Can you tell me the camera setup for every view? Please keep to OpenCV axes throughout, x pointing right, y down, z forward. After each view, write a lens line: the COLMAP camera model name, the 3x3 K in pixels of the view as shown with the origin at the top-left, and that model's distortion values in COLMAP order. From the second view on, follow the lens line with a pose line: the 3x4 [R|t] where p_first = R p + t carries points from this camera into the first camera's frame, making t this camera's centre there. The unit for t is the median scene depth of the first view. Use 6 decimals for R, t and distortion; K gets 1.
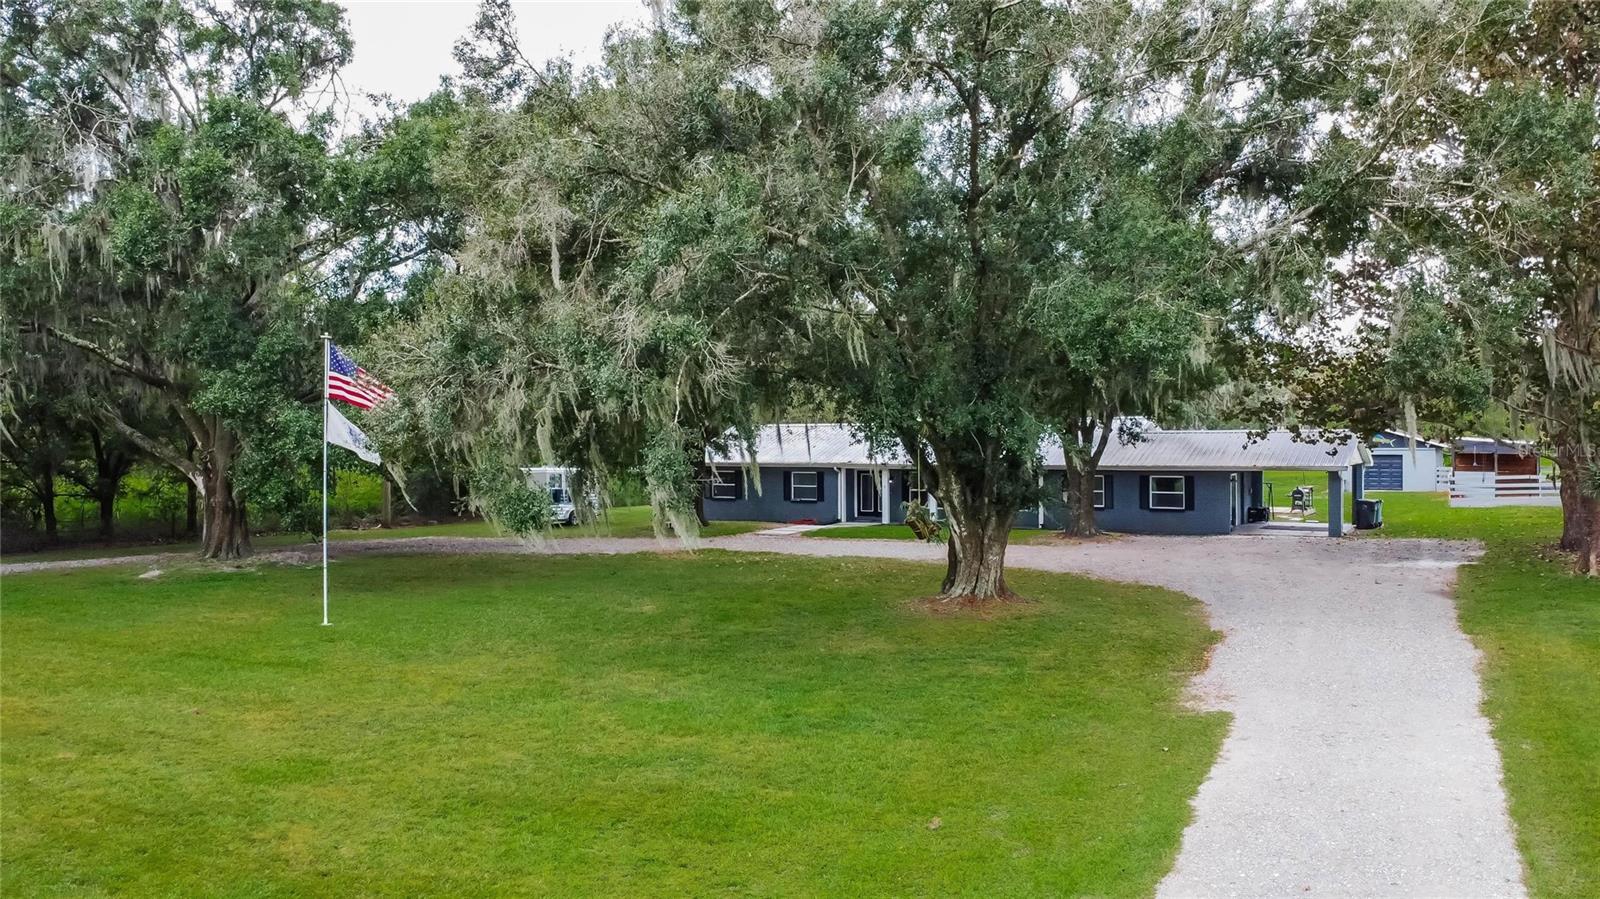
lens RADIAL K [[1471.4, 0, 797.3], [0, 1471.4, 484.1], [0, 0, 1]] dist [0.002104, 0.000366]
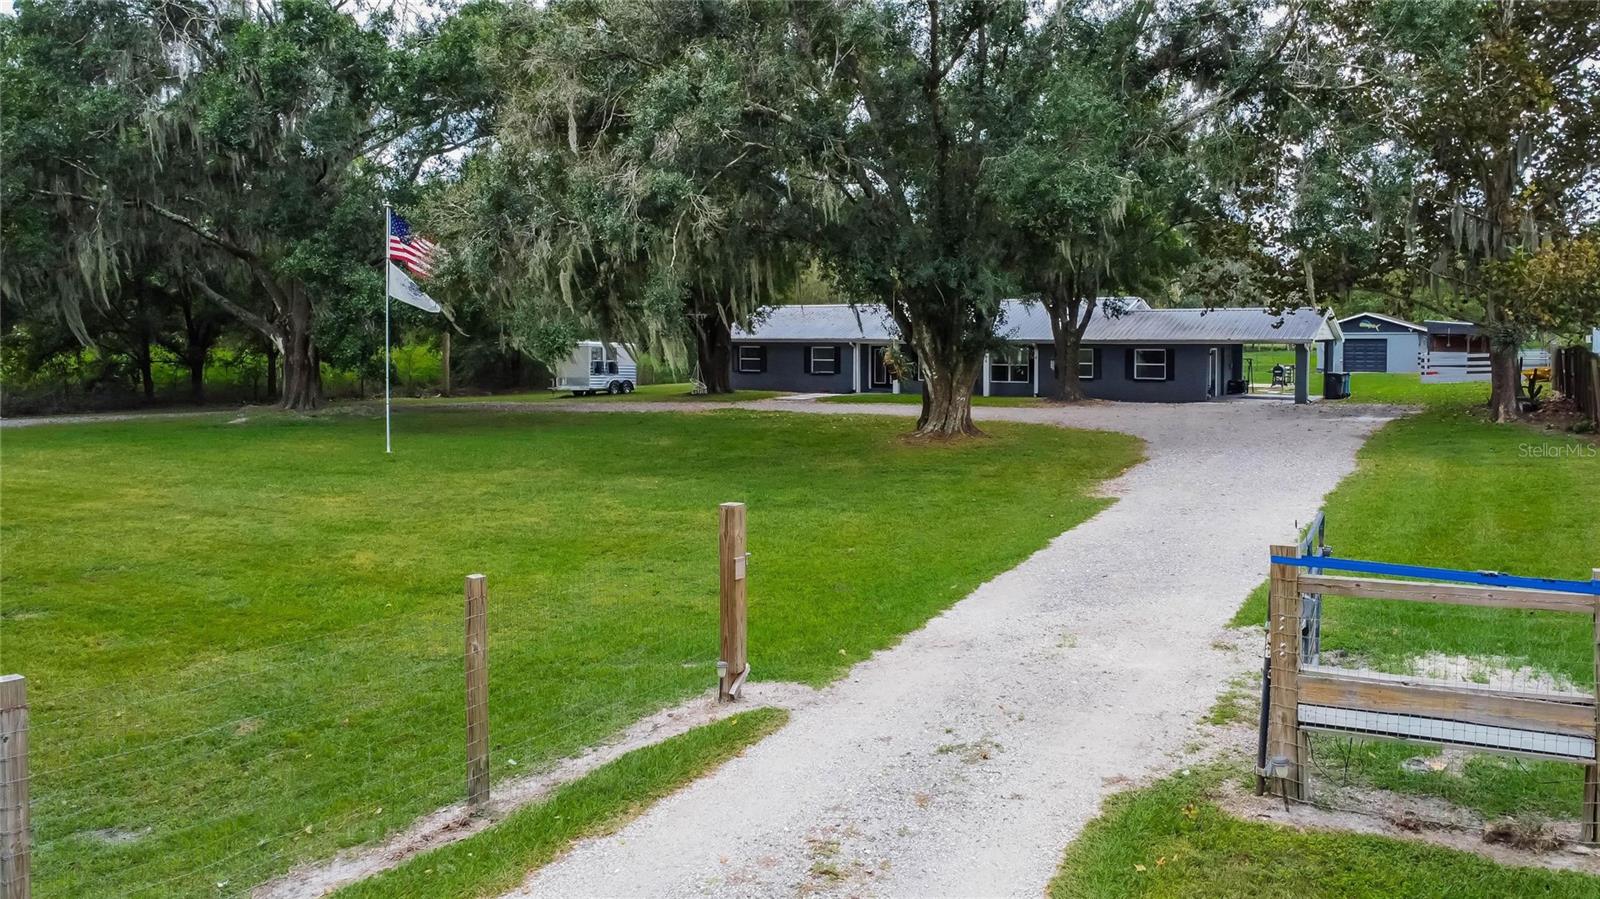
lens RADIAL K [[1424.6, 0, 800.0], [0, 1424.6, 449.5], [0, 0, 1]] dist [0.005628, -0.002609]
pose [[0.999427, 0.007380, -0.033037, 0.037024], [-0.005937, 0.999033, 0.043566, 0.034813], [0.033326, -0.043345, 0.998504, -0.101696]]
